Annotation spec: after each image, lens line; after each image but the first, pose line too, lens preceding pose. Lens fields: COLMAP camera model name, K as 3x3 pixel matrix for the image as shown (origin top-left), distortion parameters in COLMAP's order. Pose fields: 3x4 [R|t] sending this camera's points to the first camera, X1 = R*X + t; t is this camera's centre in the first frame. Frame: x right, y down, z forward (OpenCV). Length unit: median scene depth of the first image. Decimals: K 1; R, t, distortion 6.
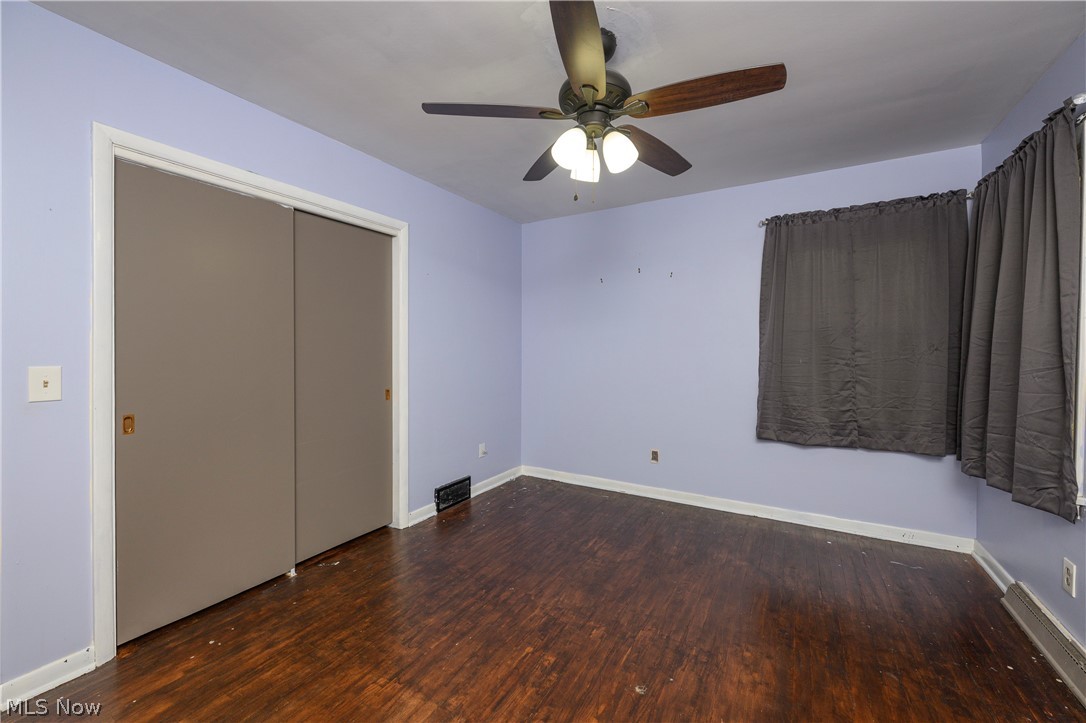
lens RADIAL K [[429.5, 0, 543.4], [0, 429.5, 354.5], [0, 0, 1]] dist [0.000950, 0.000355]
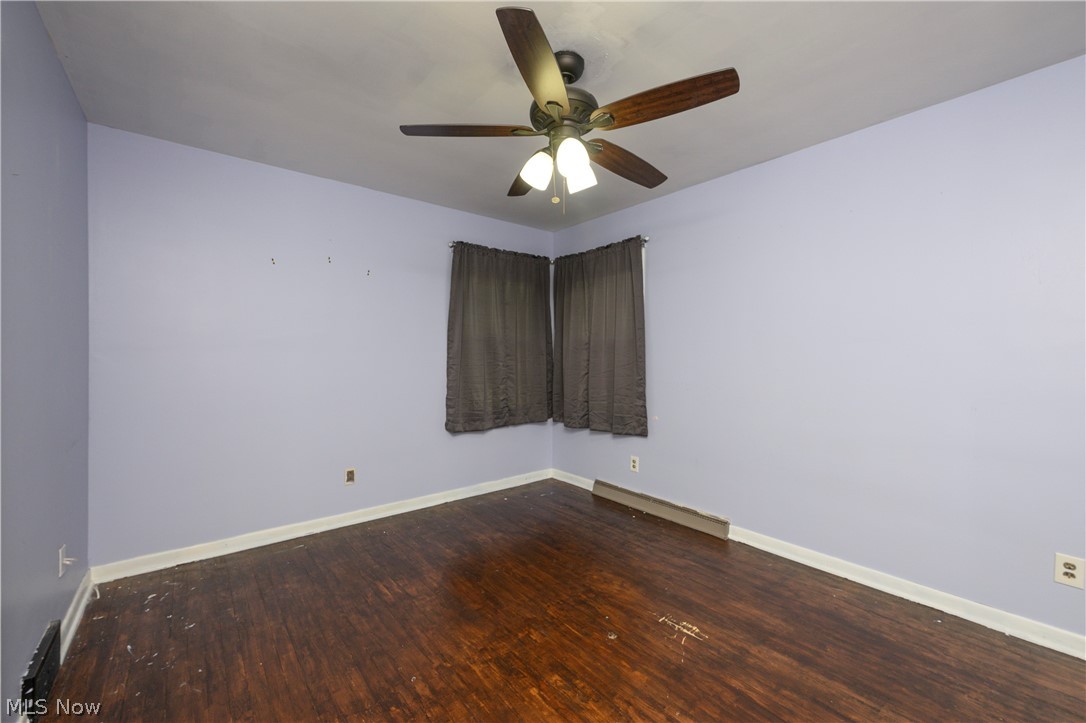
lens RADIAL K [[429.5, 0, 543.4], [0, 429.5, 354.5], [0, 0, 1]] dist [0.000950, 0.000355]
pose [[0.351347, 0.001398, 0.936244, -0.555780], [0.009305, 0.999944, -0.004985, -0.003869], [-0.936199, 0.010463, 0.351315, 0.427477]]
